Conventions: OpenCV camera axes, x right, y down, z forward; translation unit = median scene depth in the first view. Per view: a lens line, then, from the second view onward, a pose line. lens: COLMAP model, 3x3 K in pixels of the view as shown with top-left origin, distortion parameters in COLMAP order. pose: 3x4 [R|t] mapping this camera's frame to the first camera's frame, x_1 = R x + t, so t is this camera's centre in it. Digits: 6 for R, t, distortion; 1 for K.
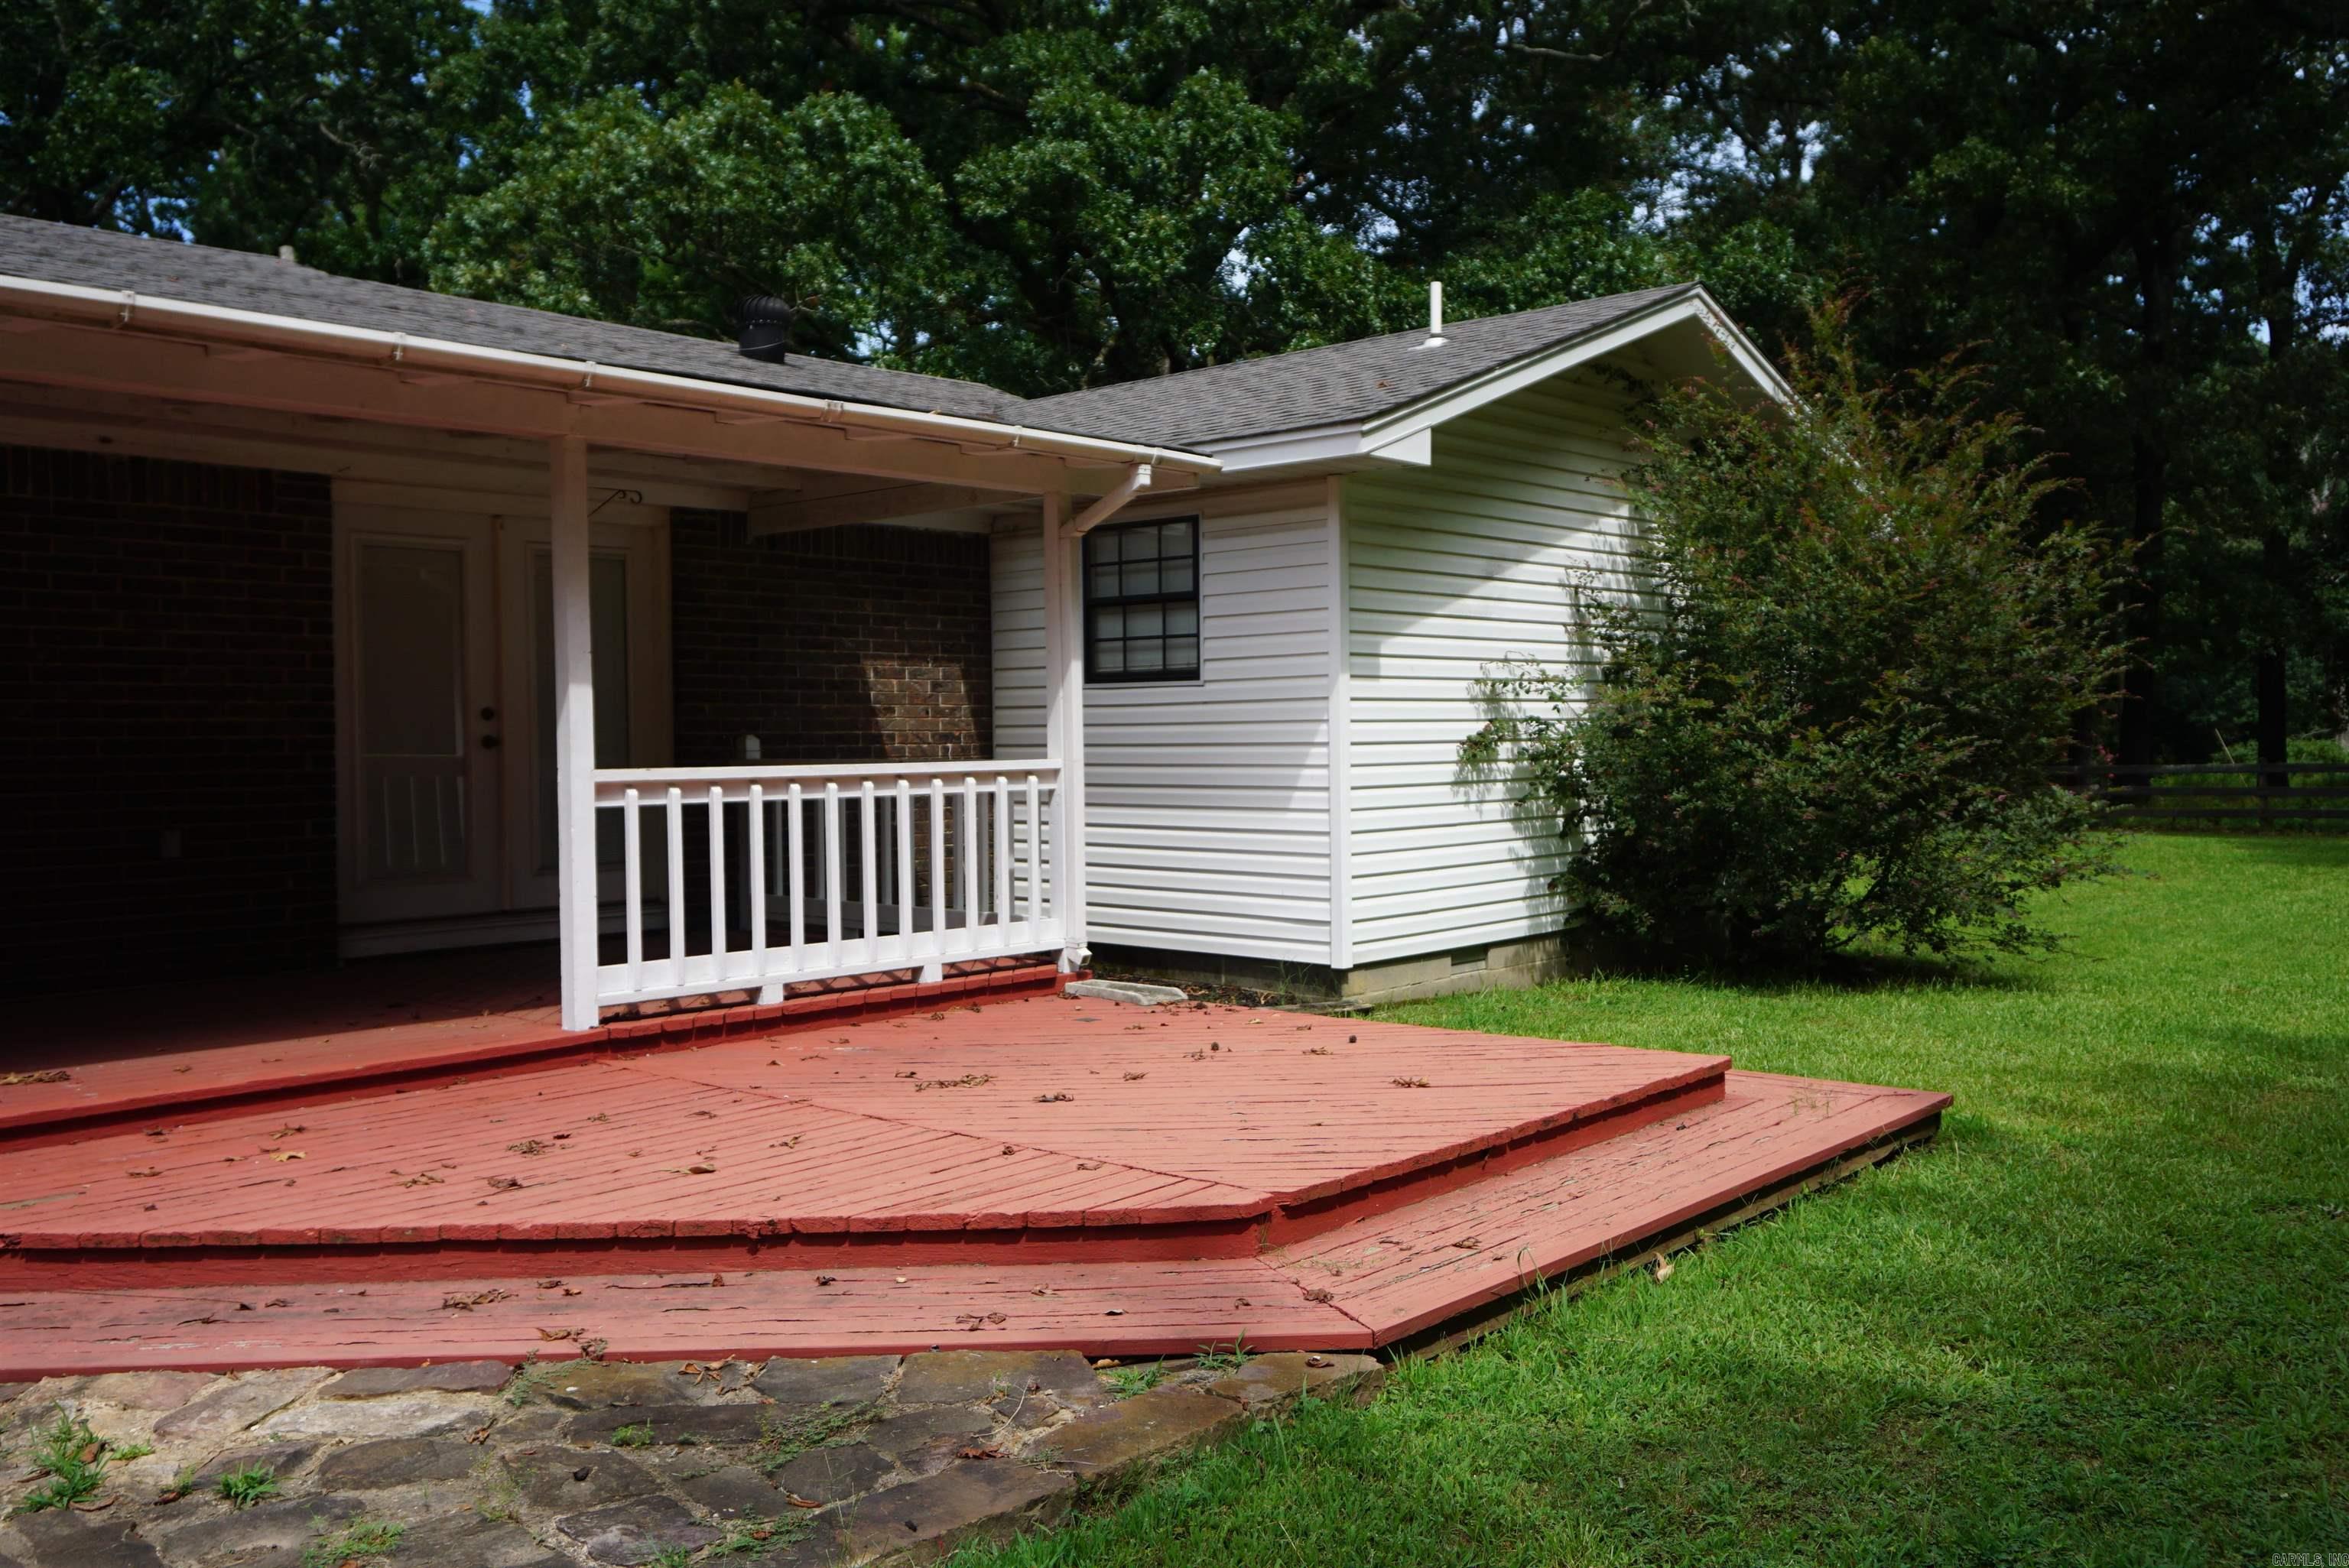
lens RADIAL K [[1942.6, 0, 1180.0], [0, 1942.6, 774.9], [0, 0, 1]] dist [-0.023332, 0.017351]
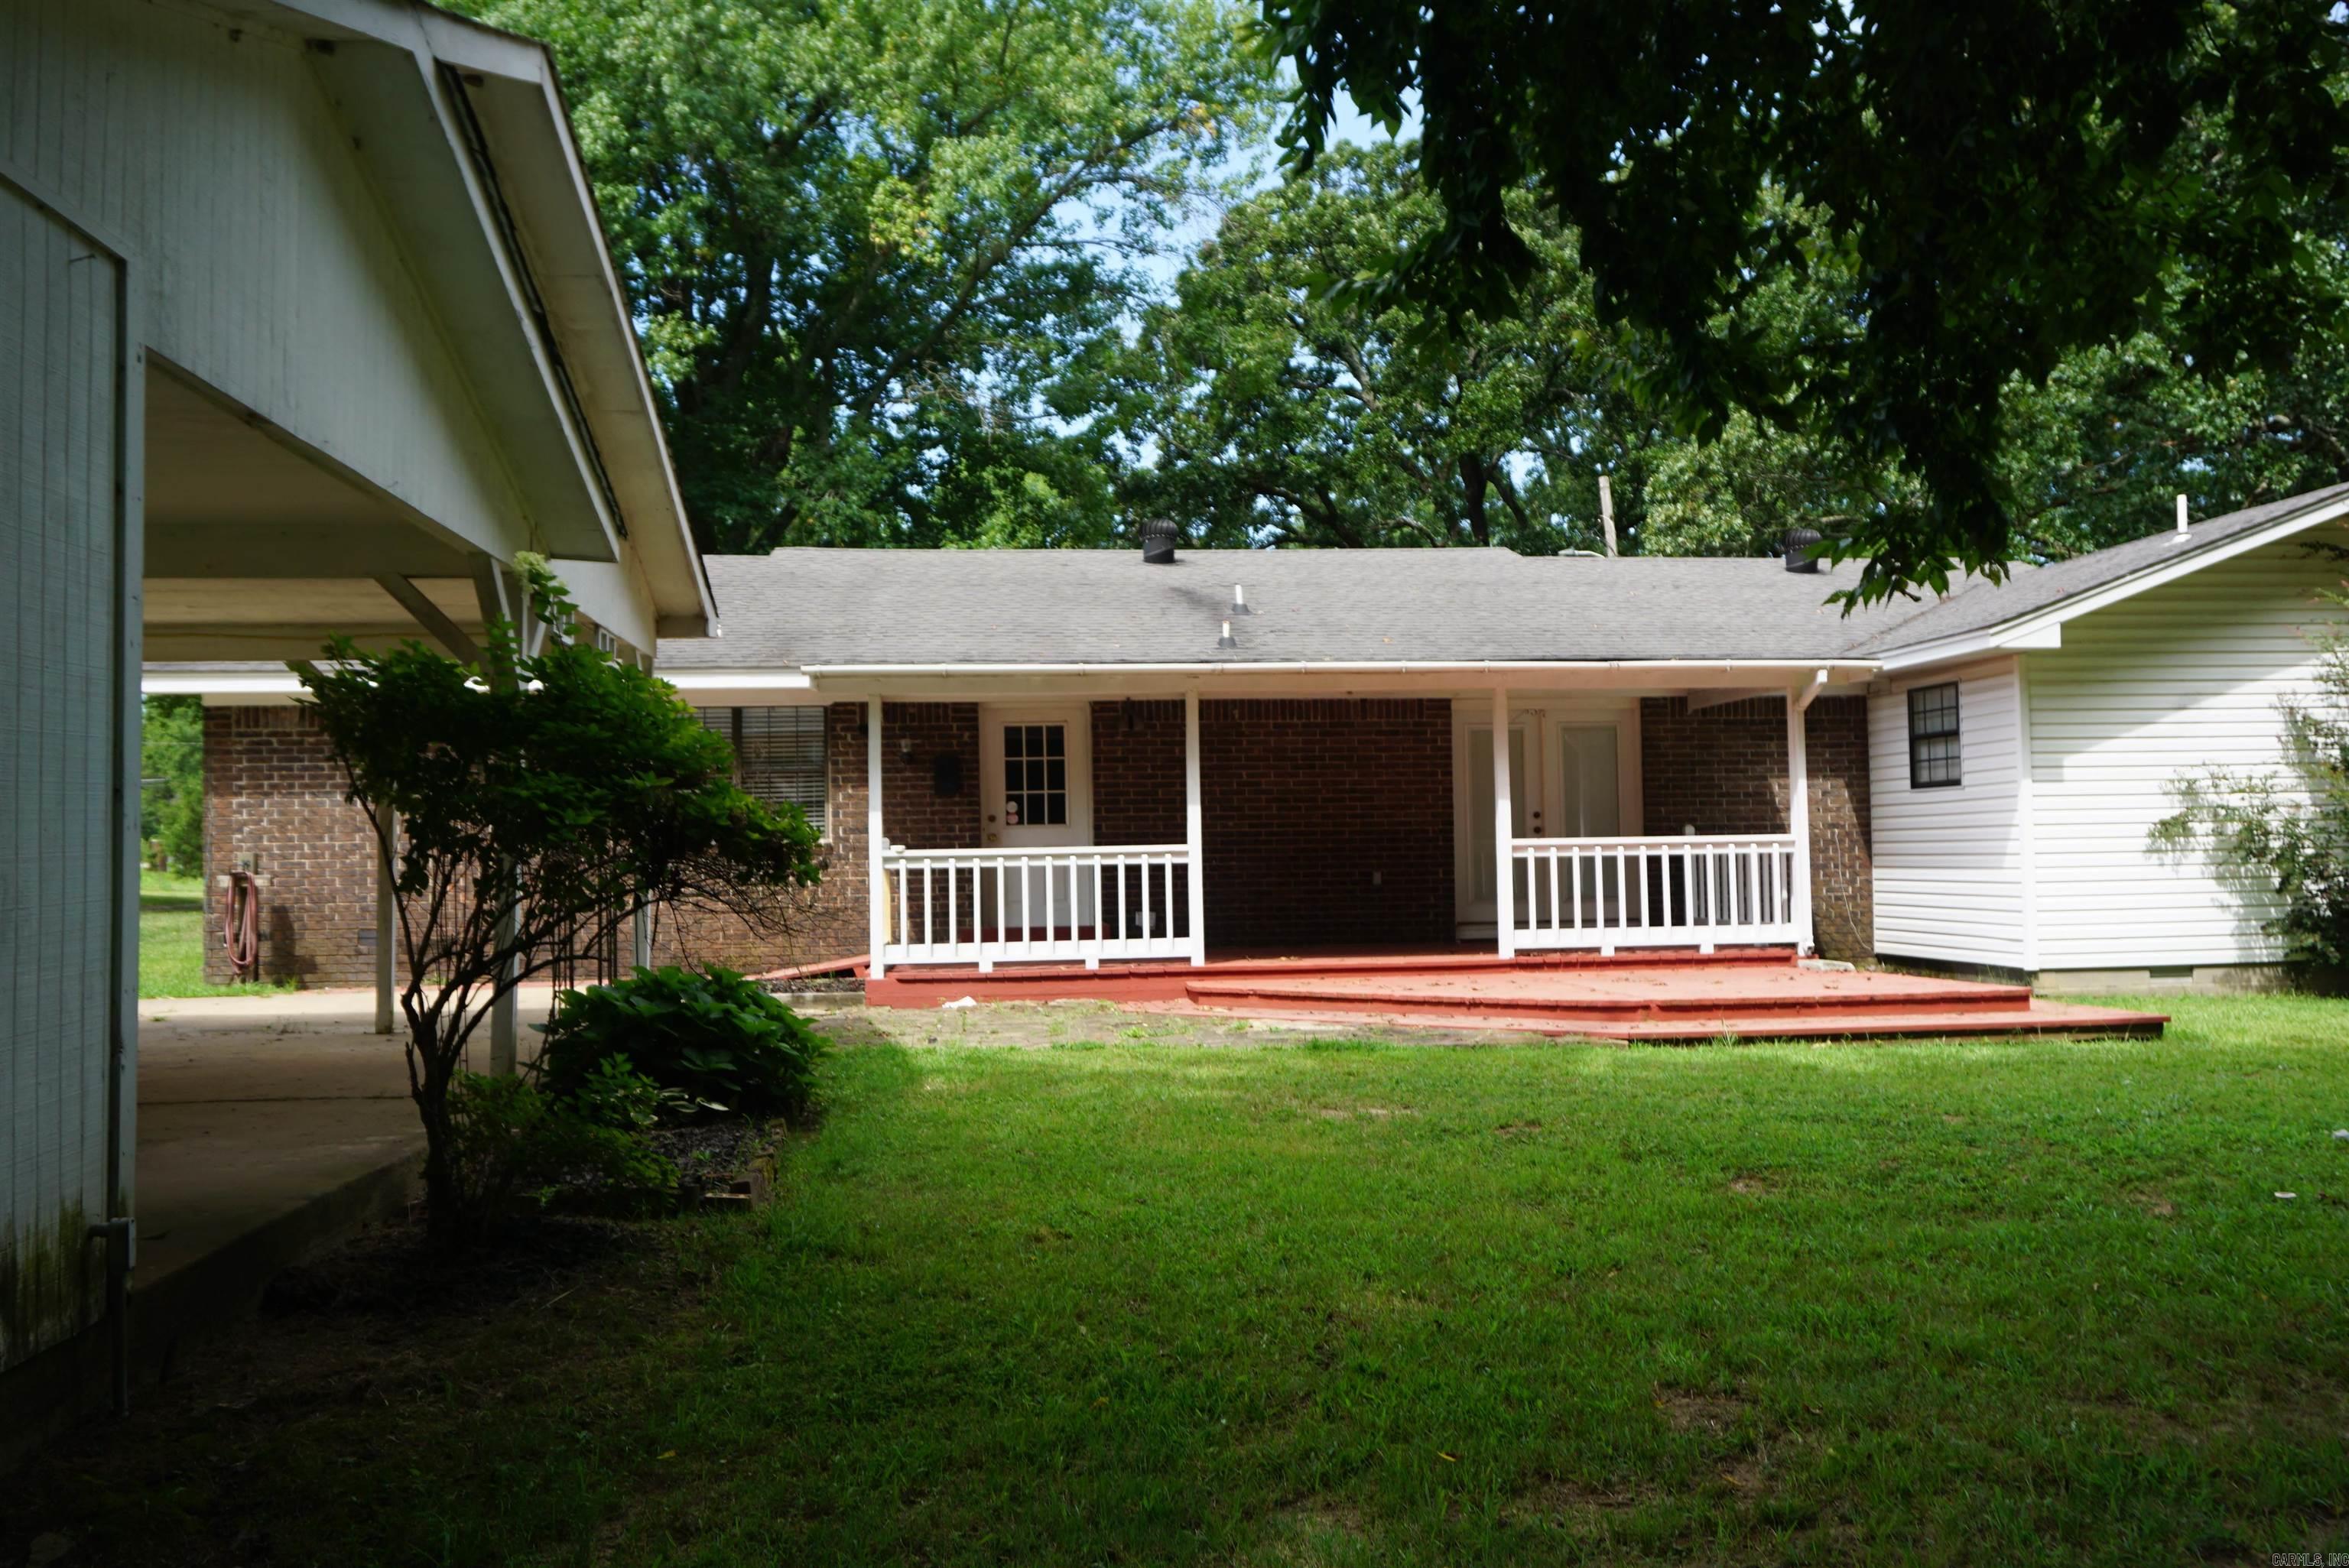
lens RADIAL K [[1942.6, 0, 1165.9], [0, 1942.6, 781.3], [0, 0, 1]] dist [-0.023332, 0.017351]
pose [[0.747452, -0.029416, -0.663664, 0.562498], [-0.004908, 0.998747, -0.049796, 0.028029], [0.664298, 0.040477, 0.746371, -0.583074]]
